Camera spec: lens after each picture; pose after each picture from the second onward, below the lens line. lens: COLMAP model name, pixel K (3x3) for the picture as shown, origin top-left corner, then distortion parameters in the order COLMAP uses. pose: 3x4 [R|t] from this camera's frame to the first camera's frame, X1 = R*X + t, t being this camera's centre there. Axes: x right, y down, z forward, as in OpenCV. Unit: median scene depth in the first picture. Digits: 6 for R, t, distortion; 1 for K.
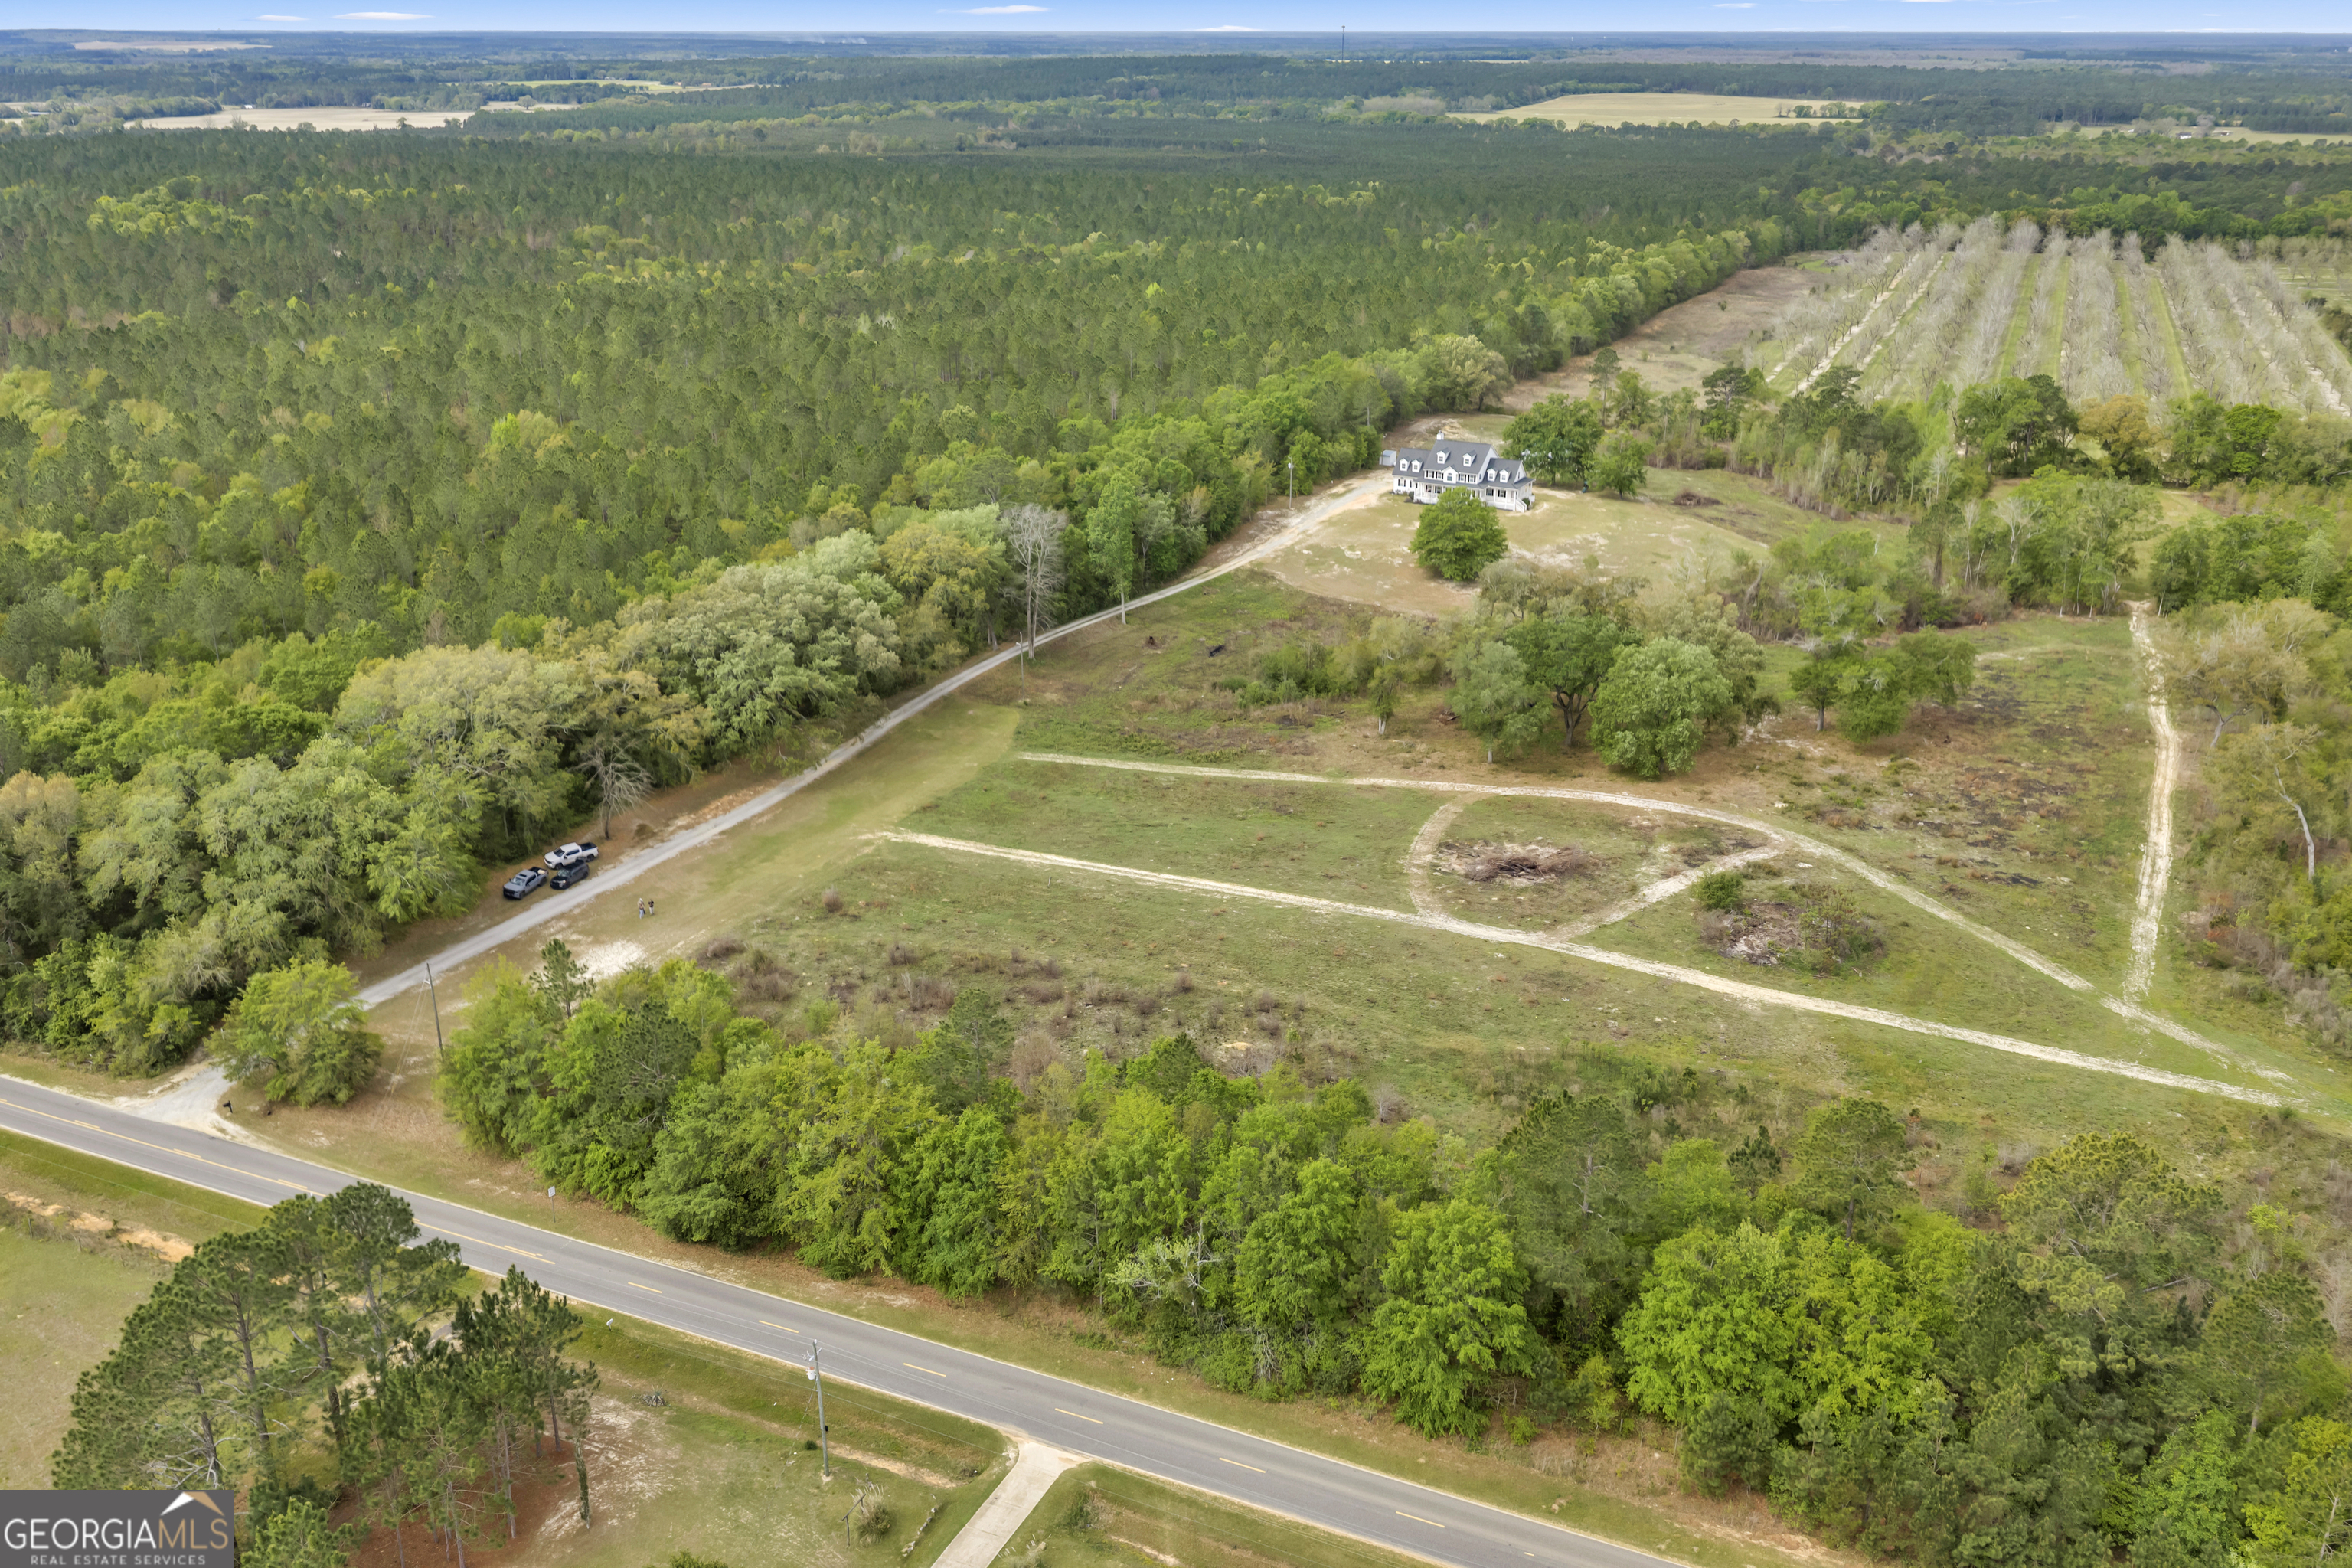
lens RADIAL K [[1943.9, 0, 1185.2], [0, 1943.9, 779.8], [0, 0, 1]] dist [0.024274, -0.040071]
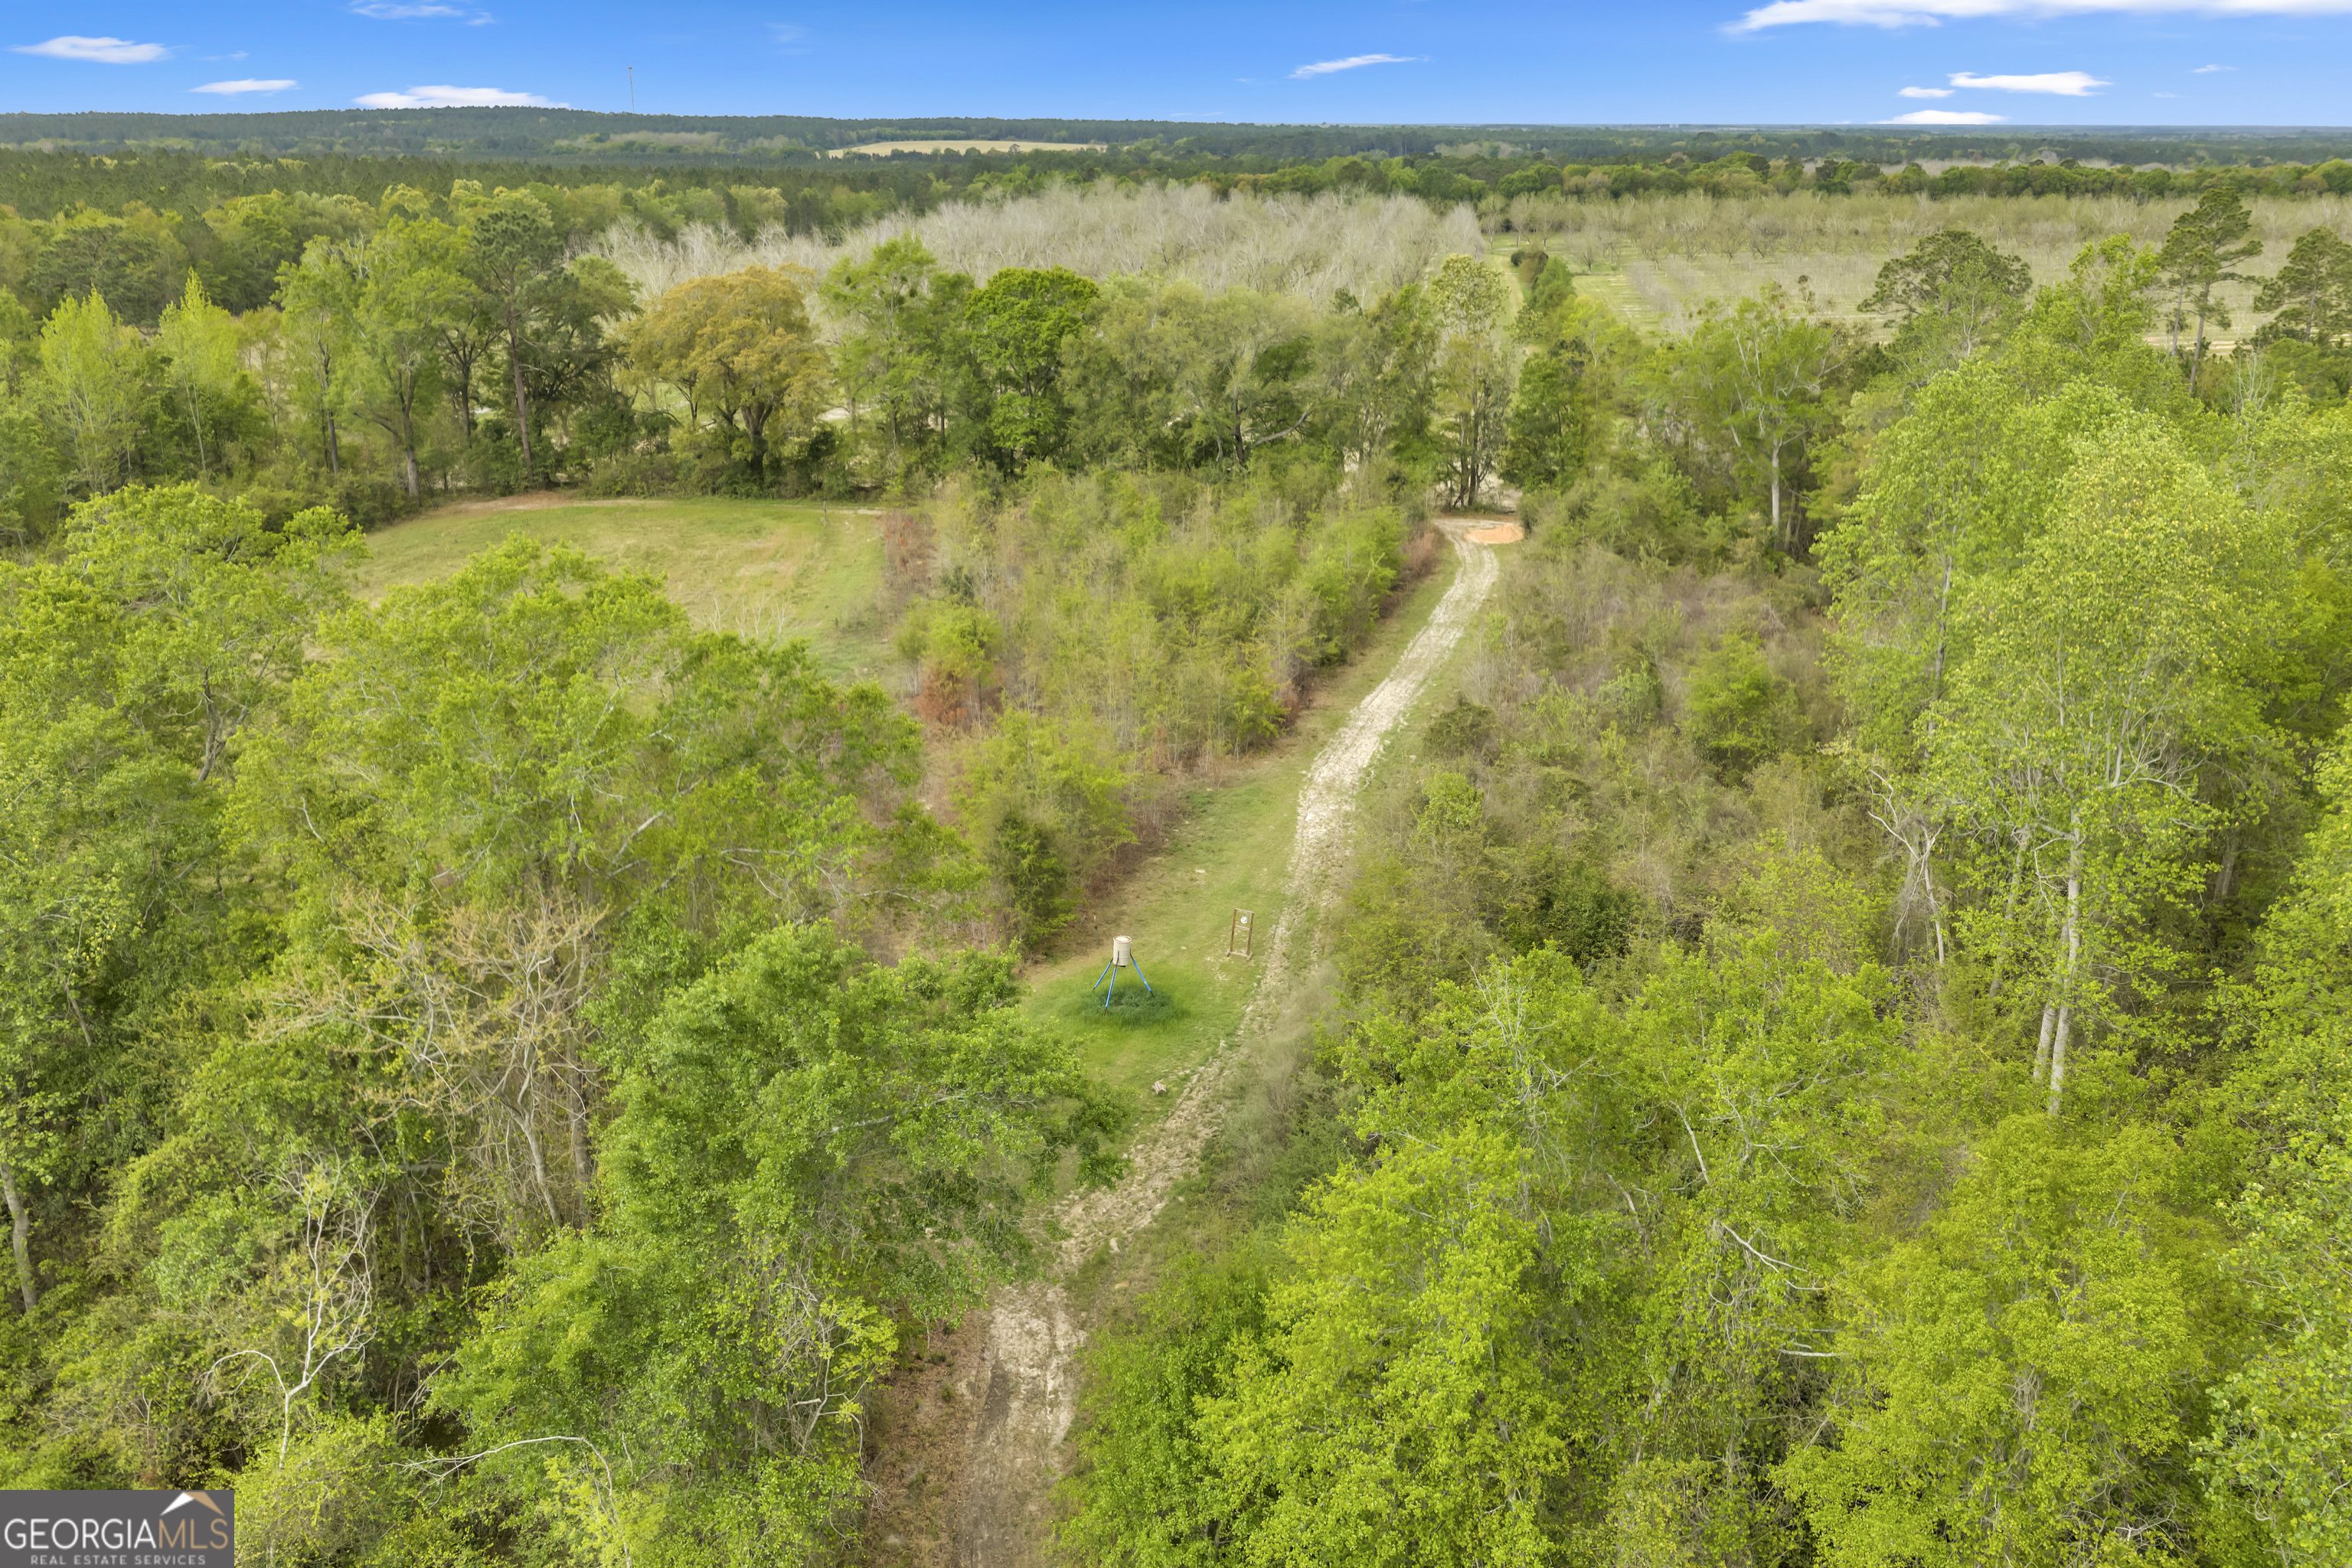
lens RADIAL K [[1943.9, 0, 1166.9], [0, 1943.9, 798.5], [0, 0, 1]] dist [0.024274, -0.040071]
pose [[0.965434, -0.084470, 0.246579, 0.744574], [0.092885, 0.995419, -0.022675, -0.127213], [-0.243534, 0.044794, 0.968857, 1.008428]]
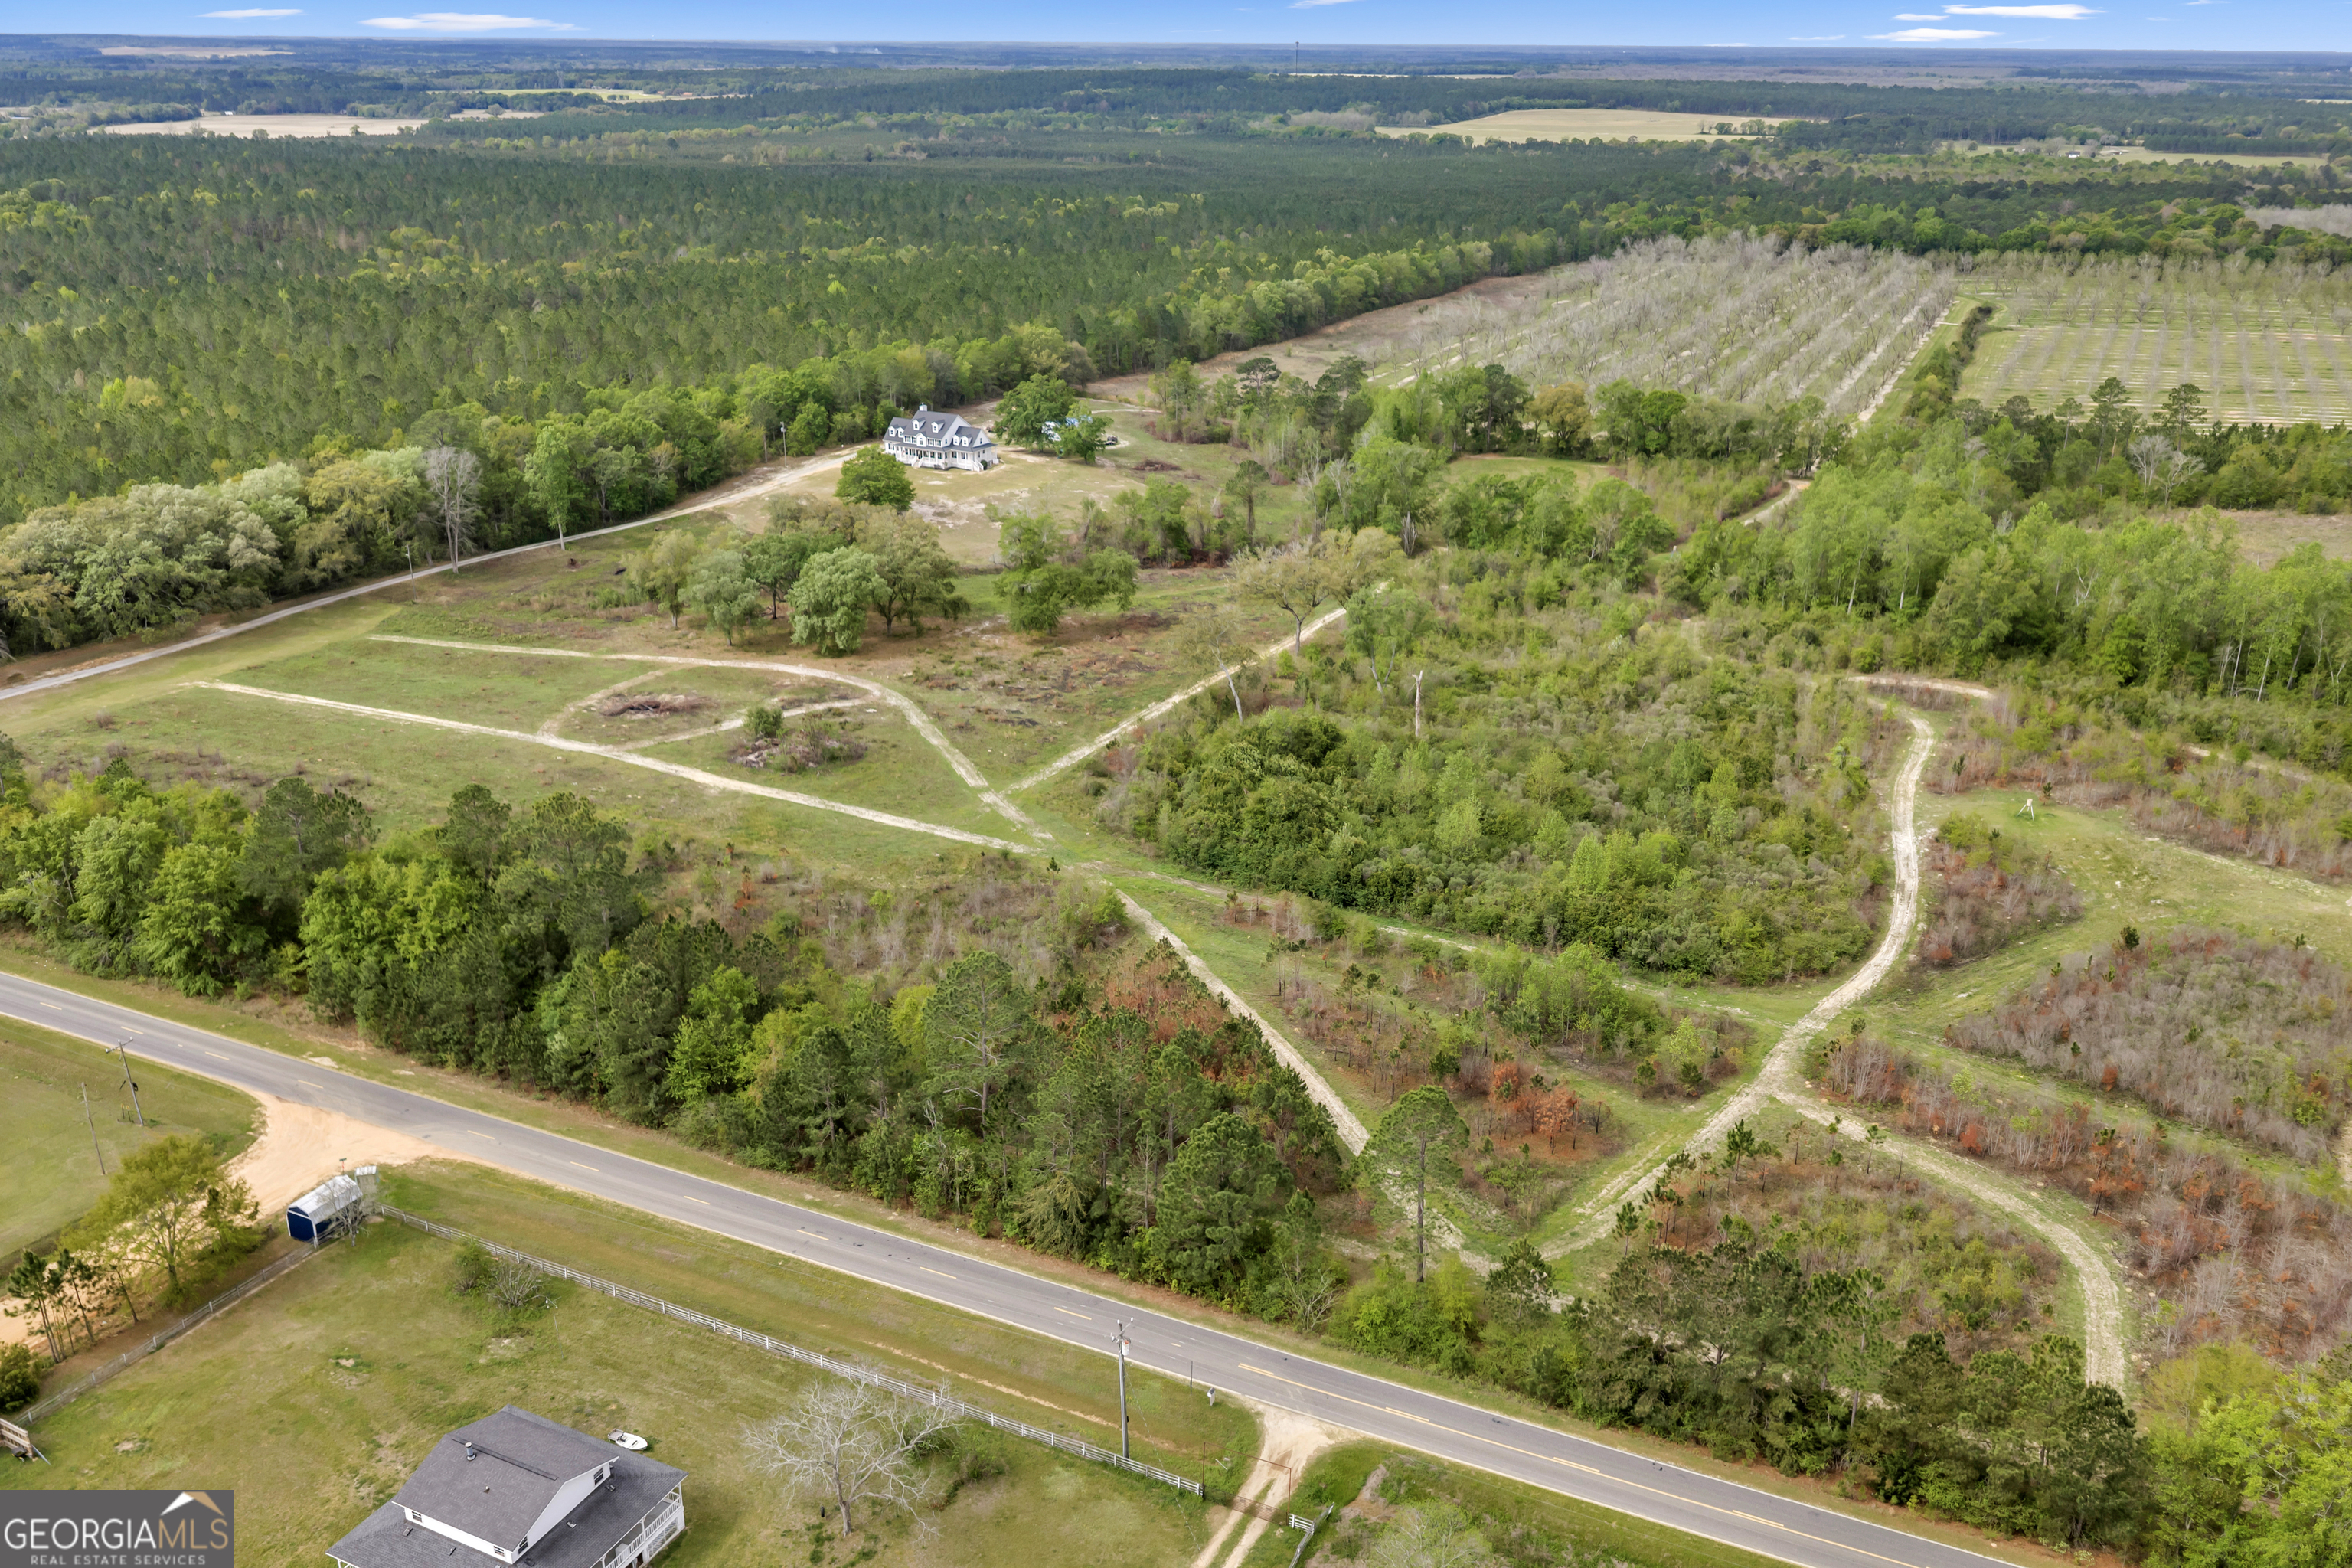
lens RADIAL K [[1943.9, 0, 1180.3], [0, 1943.9, 785.4], [0, 0, 1]] dist [0.024274, -0.040071]
pose [[0.999783, 0.012678, -0.016557, 0.444214], [-0.012718, 0.999916, -0.002332, 0.076781], [0.016526, 0.002542, 0.999860, -0.256710]]
